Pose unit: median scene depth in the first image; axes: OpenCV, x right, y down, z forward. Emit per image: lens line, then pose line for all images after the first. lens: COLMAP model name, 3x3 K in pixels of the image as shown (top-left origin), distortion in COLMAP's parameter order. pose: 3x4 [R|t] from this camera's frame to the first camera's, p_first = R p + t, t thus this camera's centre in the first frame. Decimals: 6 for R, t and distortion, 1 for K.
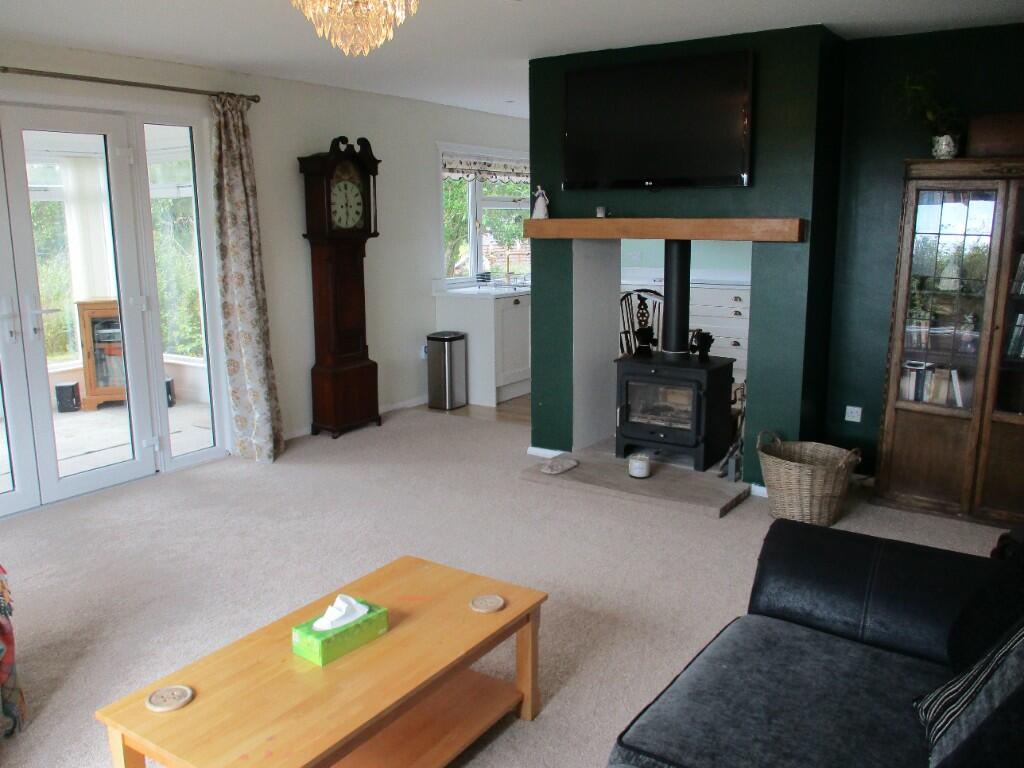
lens RADIAL K [[859.2, 0, 515.9], [0, 859.2, 368.7], [0, 0, 1]] dist [-0.027070, 0.010828]
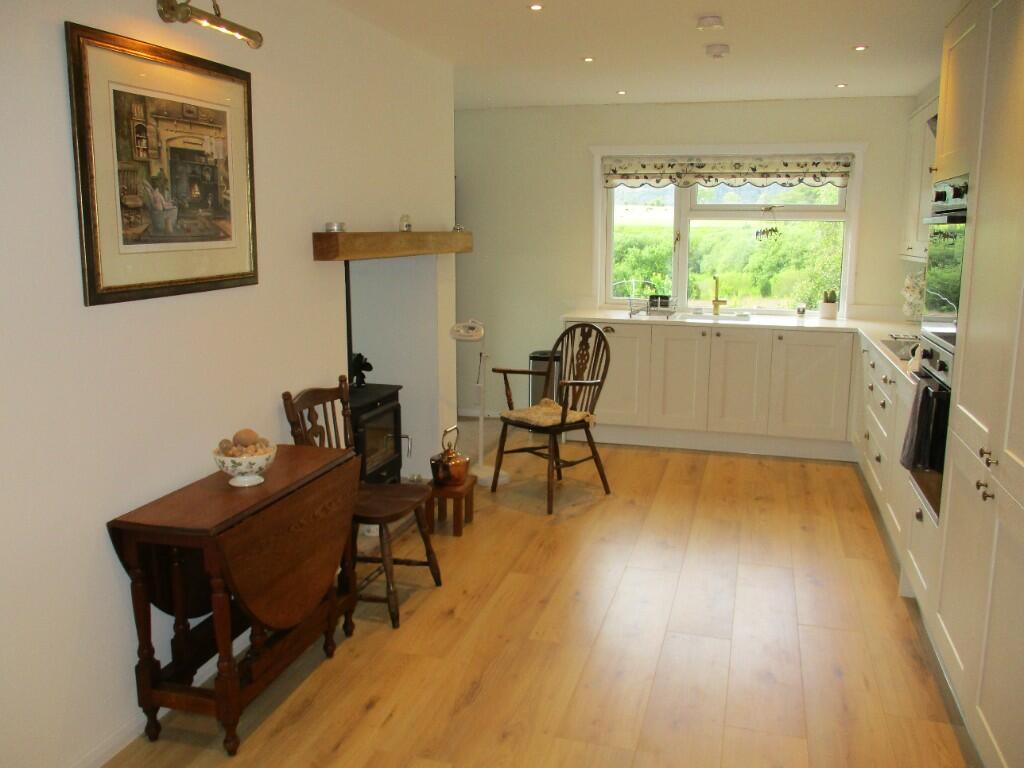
lens RADIAL K [[859.2, 0, 515.9], [0, 859.2, 368.7], [0, 0, 1]] dist [-0.027070, 0.010828]
pose [[0.310215, 0.164108, -0.936395, 1.108077], [-0.174711, 0.978053, 0.113529, -0.168197], [0.934475, 0.128380, 0.332078, 0.901467]]
